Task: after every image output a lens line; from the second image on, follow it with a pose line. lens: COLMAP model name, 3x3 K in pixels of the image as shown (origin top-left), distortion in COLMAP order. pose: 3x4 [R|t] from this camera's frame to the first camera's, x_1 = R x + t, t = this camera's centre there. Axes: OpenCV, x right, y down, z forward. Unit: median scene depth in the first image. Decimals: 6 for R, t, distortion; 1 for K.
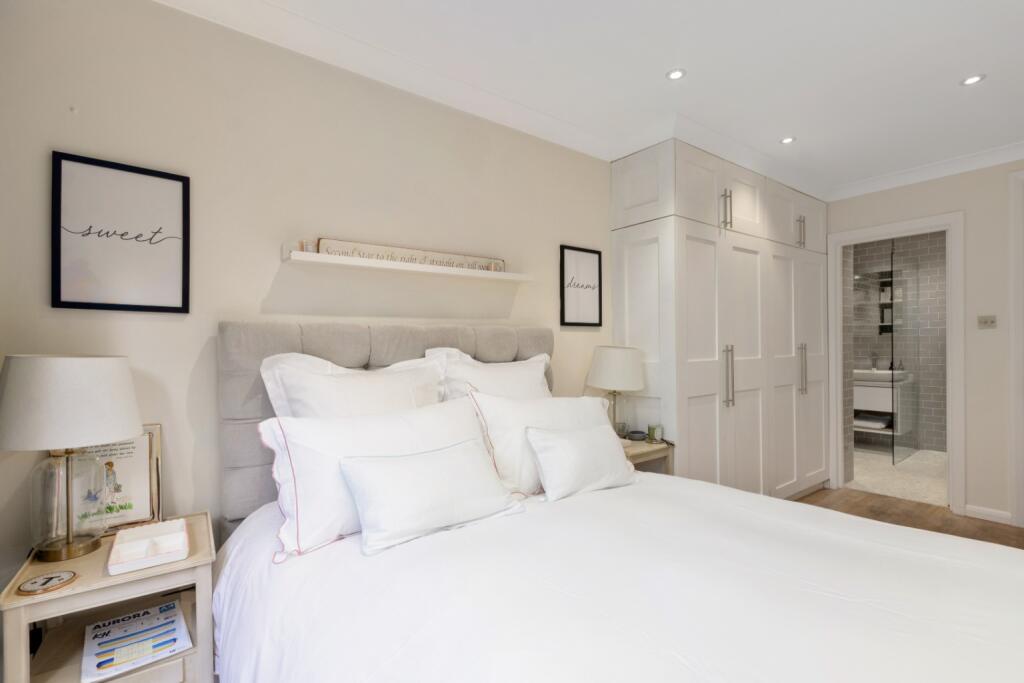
lens RADIAL K [[466.6, 0, 516.0], [0, 466.6, 341.6], [0, 0, 1]] dist [-0.002155, -0.000158]
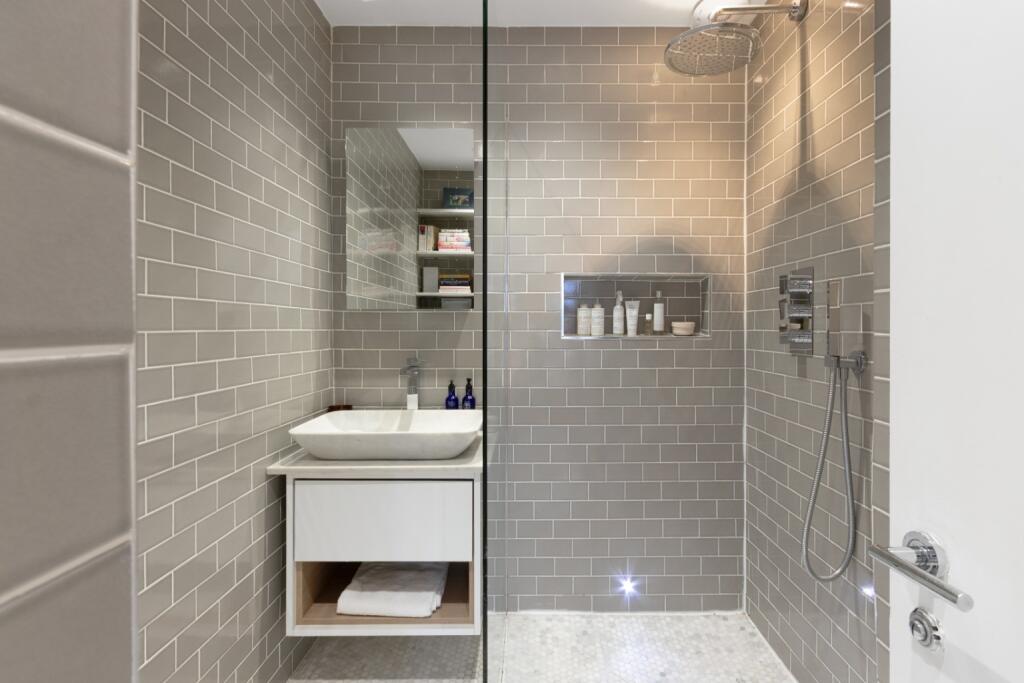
lens RADIAL K [[466.6, 0, 513.5], [0, 466.6, 334.4], [0, 0, 1]] dist [-0.002155, -0.000158]
pose [[0.629478, 0.006226, 0.776993, 0.453774], [-0.012368, 0.999921, 0.002008, 0.004351], [-0.776920, -0.010874, 0.629506, 0.600380]]
